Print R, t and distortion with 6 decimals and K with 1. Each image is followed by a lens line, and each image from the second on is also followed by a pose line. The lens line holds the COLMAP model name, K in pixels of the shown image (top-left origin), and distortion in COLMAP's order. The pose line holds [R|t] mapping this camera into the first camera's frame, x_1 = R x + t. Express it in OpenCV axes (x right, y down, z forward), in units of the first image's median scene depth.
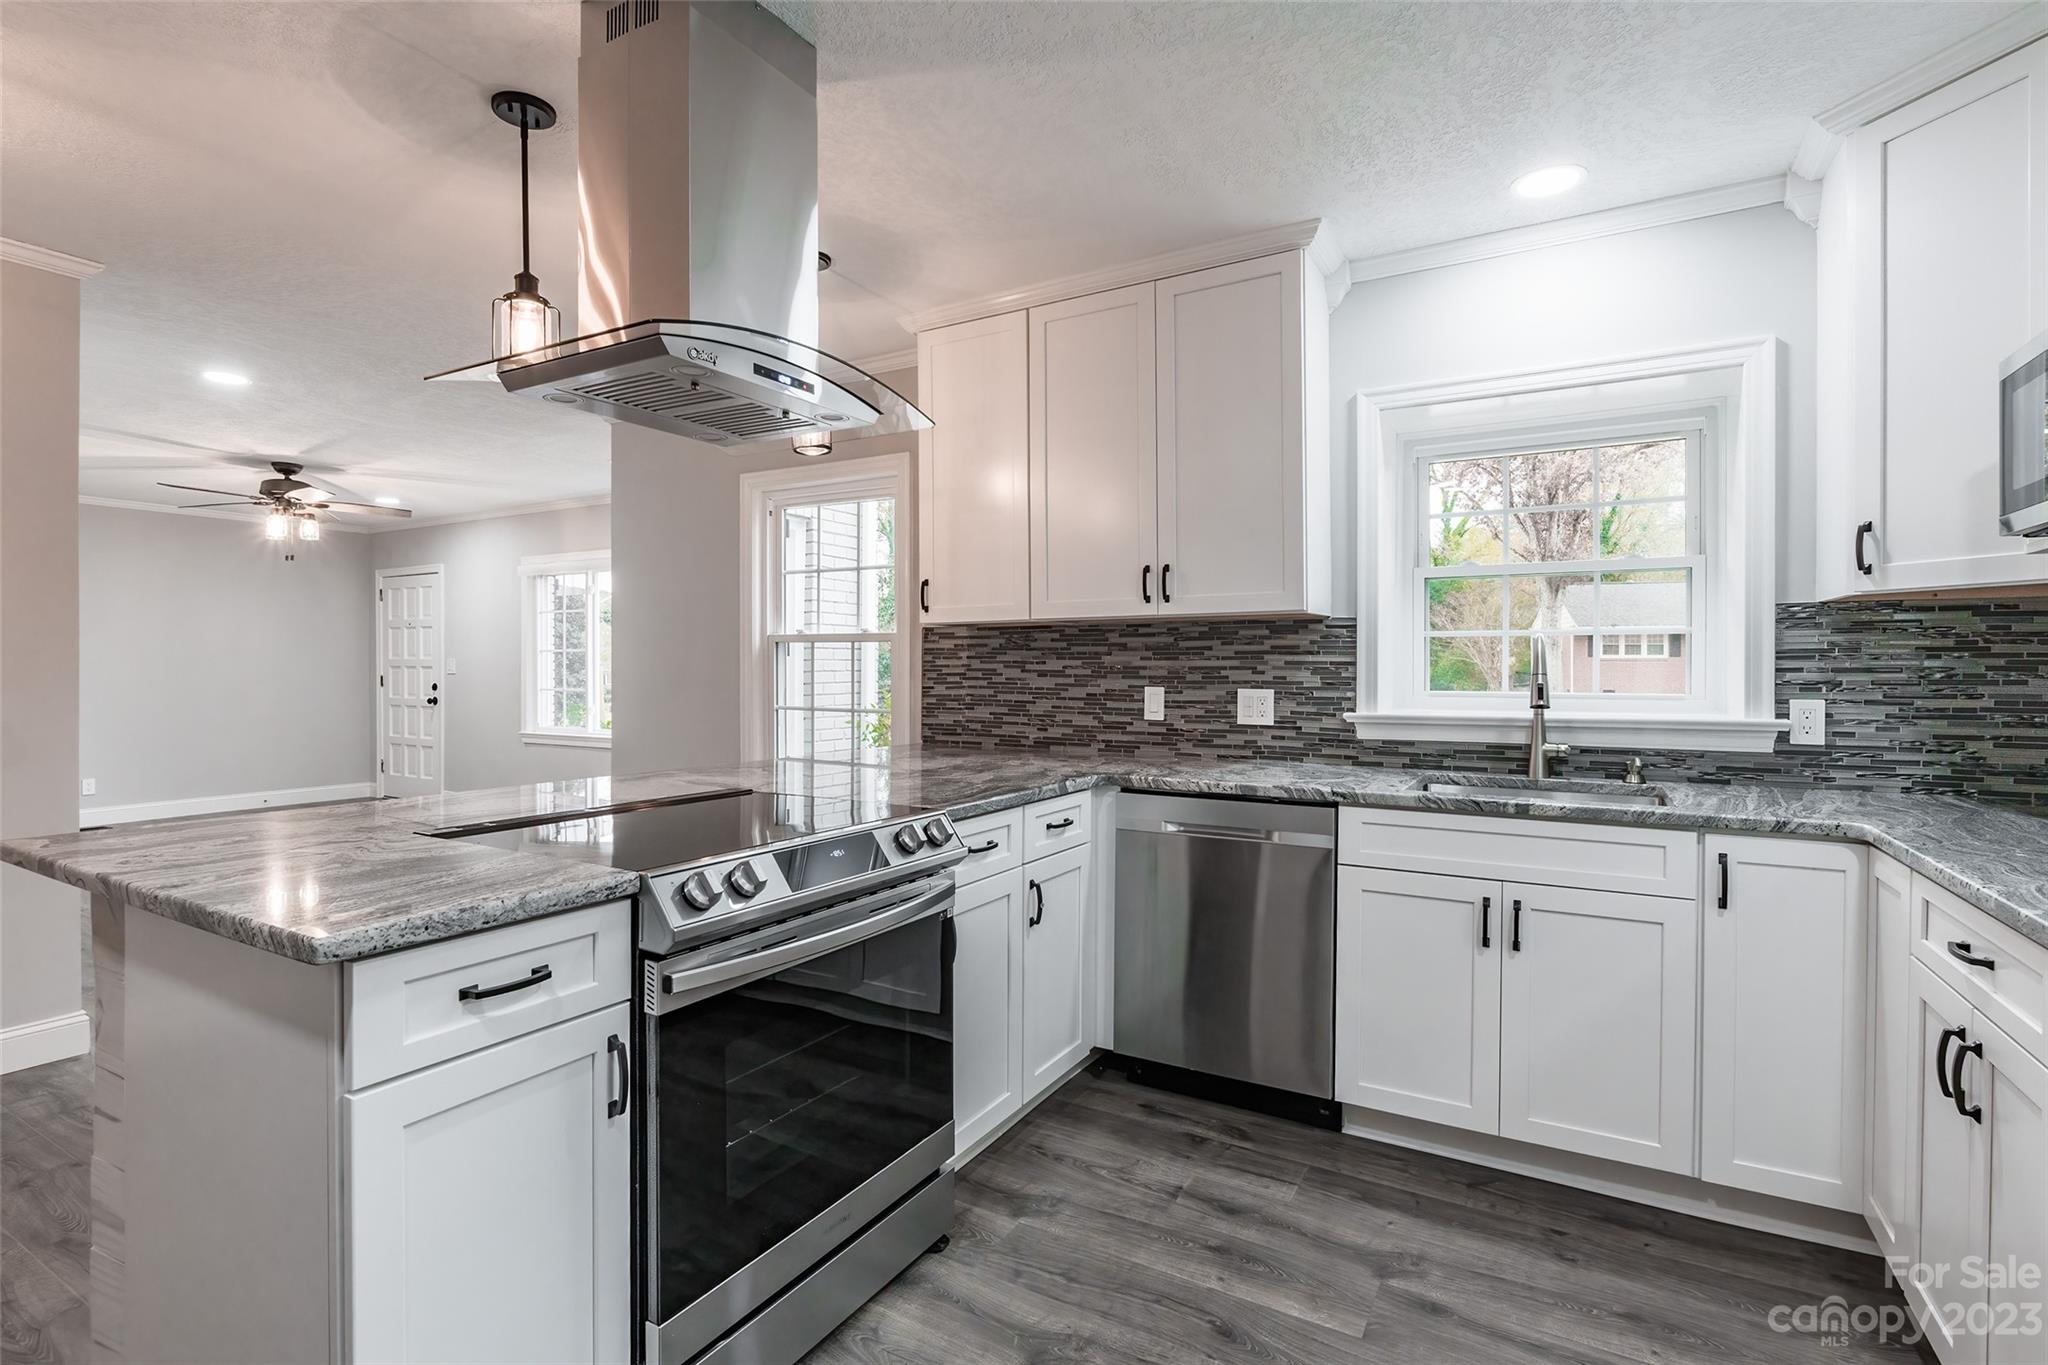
lens RADIAL K [[899.3, 0, 994.9], [0, 899.3, 650.1], [0, 0, 1]] dist [-0.002326, -0.000824]
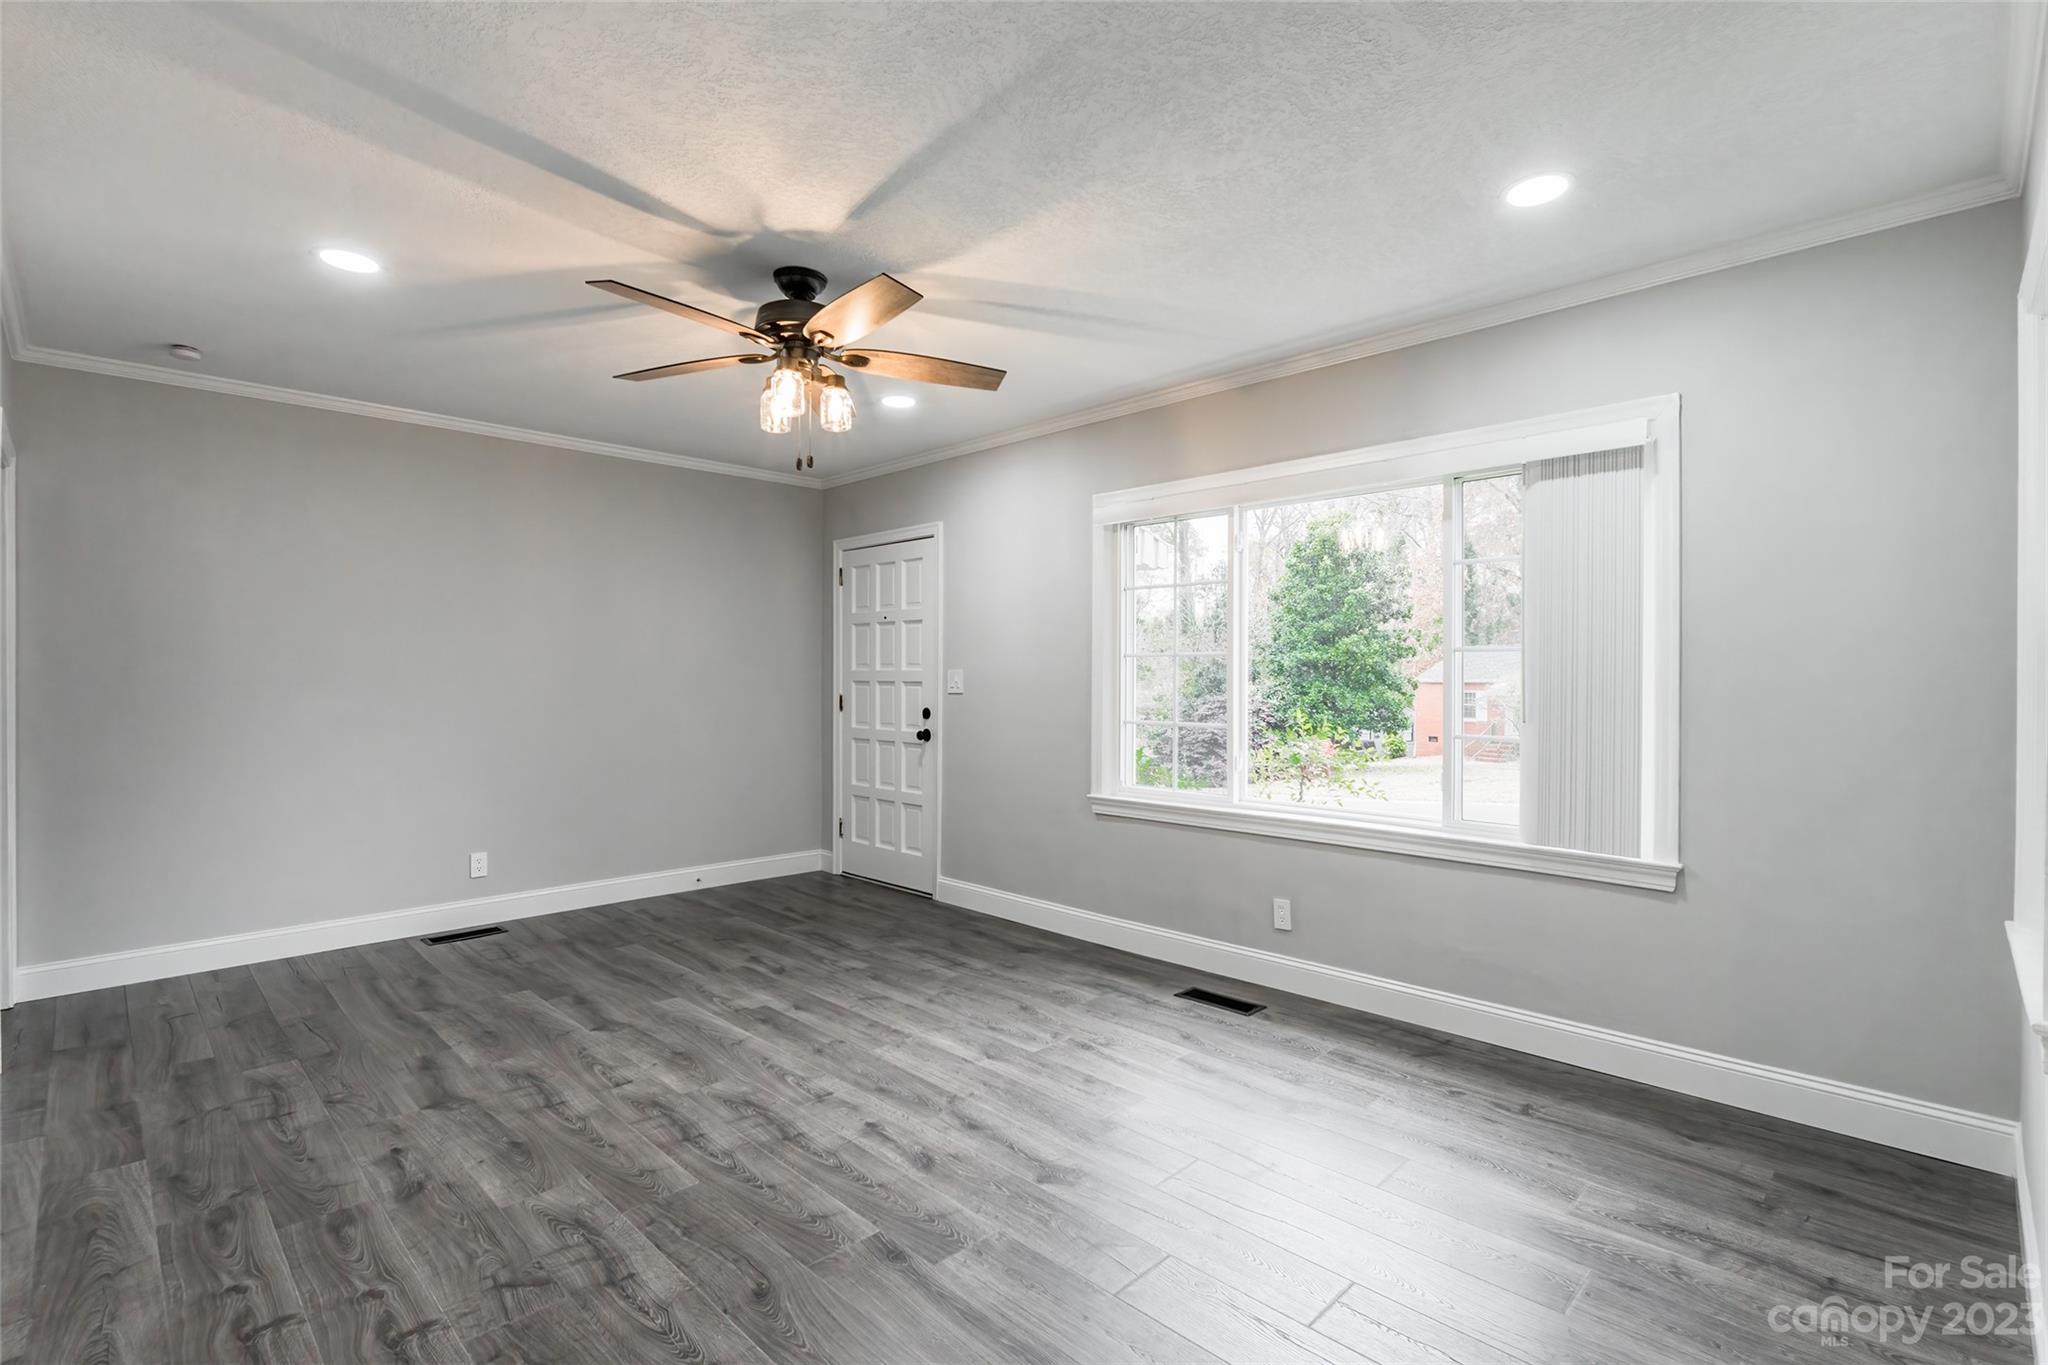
lens RADIAL K [[947.9, 0, 1054.8], [0, 947.9, 685.2], [0, 0, 1]] dist [-0.013268, 0.001993]
pose [[0.965476, 0.003995, -0.260460, -0.916022], [0.001542, 0.999777, 0.021051, 0.015460], [0.260486, -0.020725, 0.965255, 0.938530]]
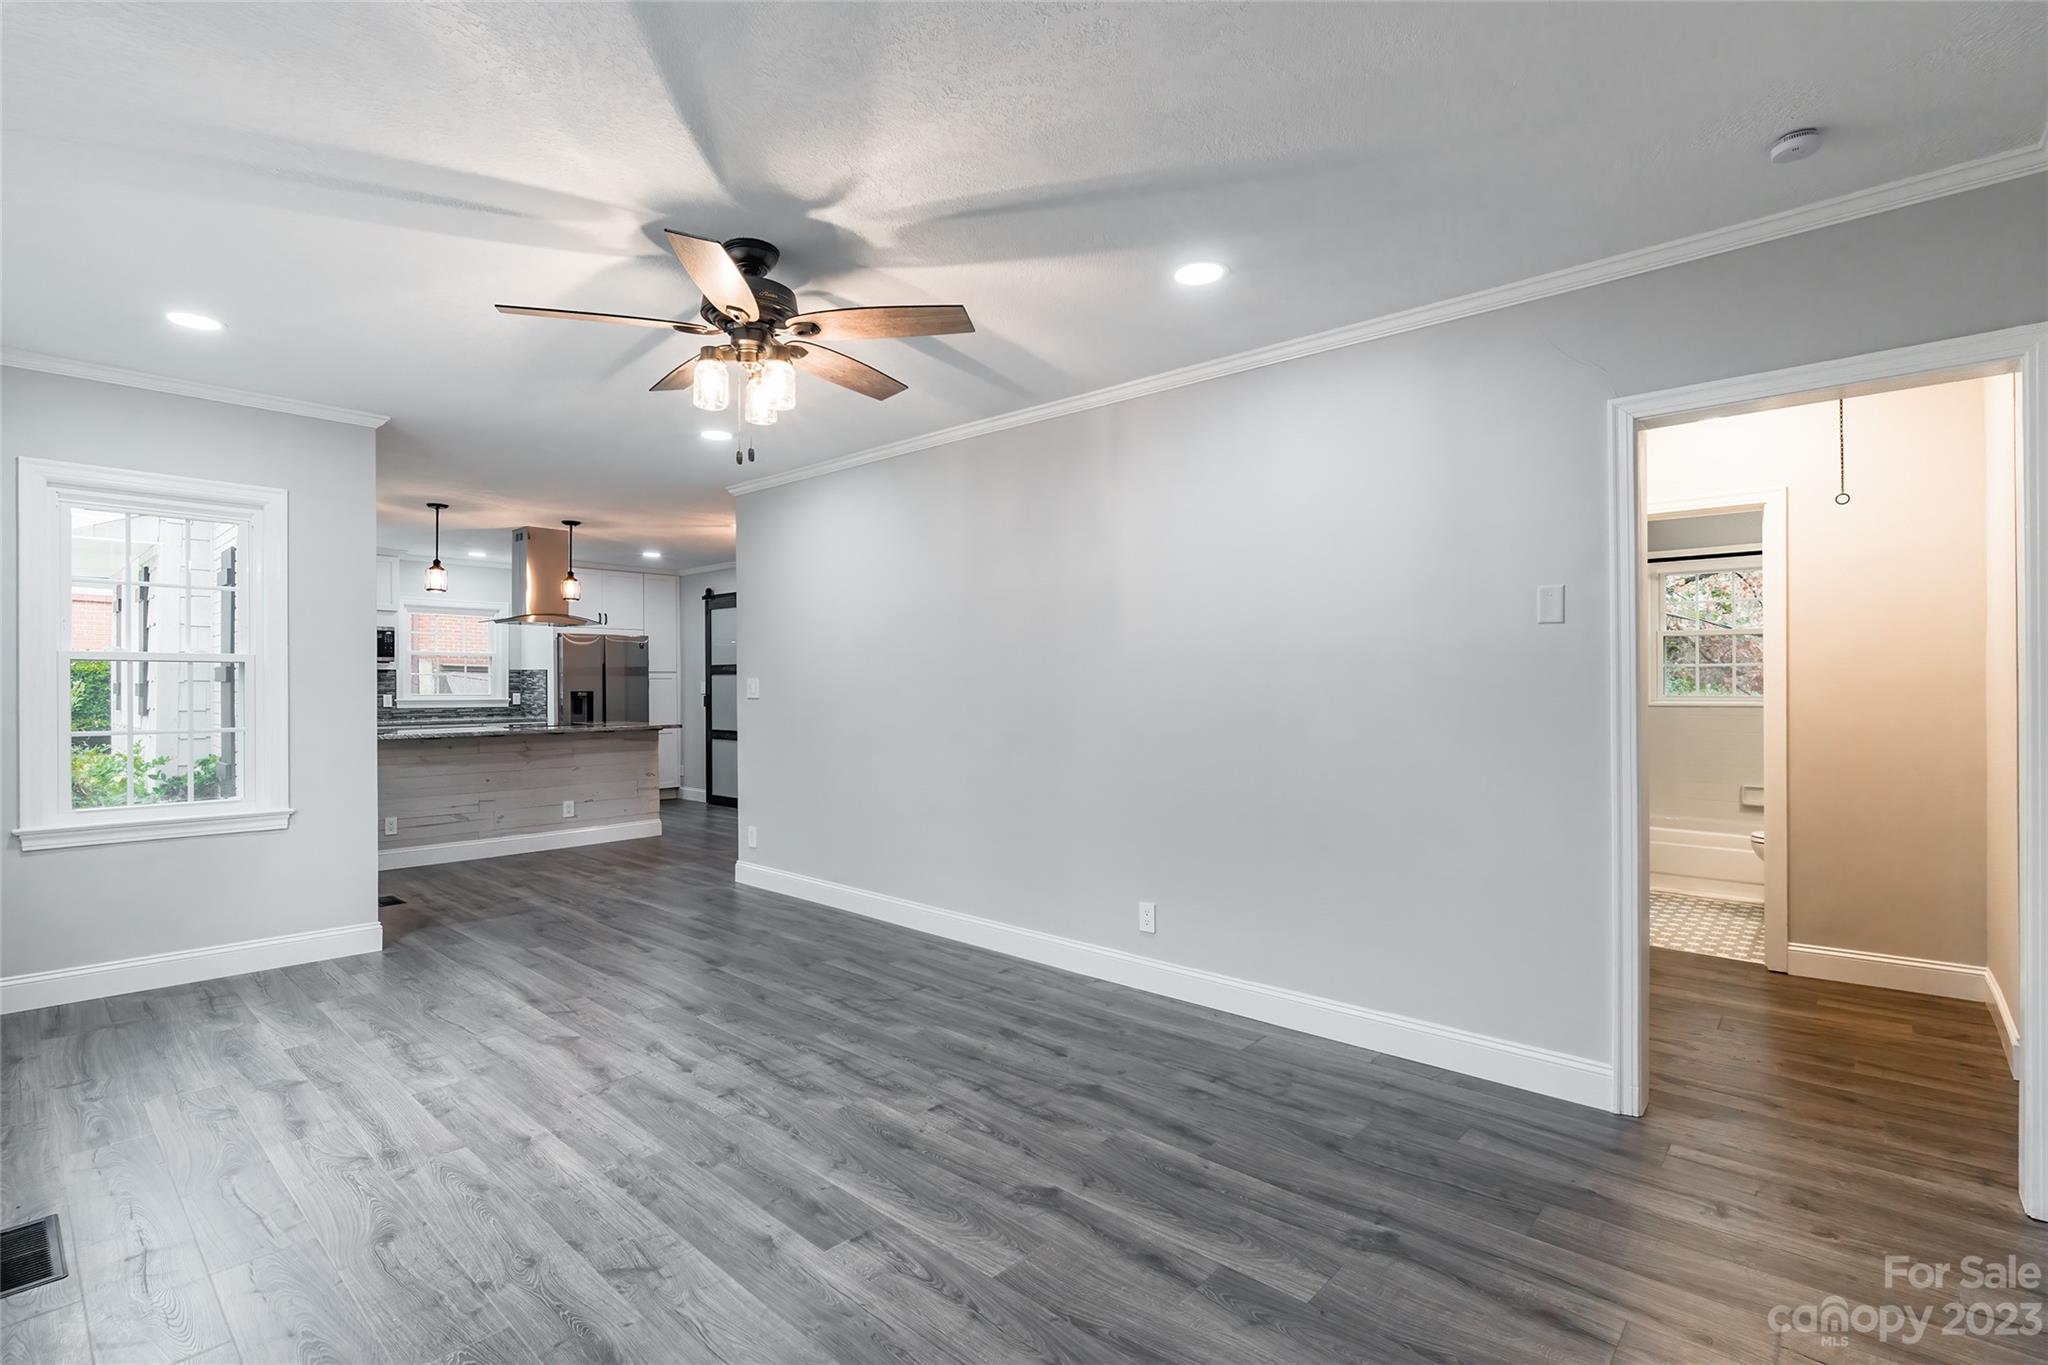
lens RADIAL K [[949.3, 0, 976.6], [0, 949.3, 684.0], [0, 0, 1]] dist [-0.000490, 0.000094]
pose [[-0.967350, -0.000261, 0.253442, -1.800990], [-0.005281, 0.999803, -0.019126, 0.041071], [-0.253388, -0.019839, -0.967161, 2.529166]]
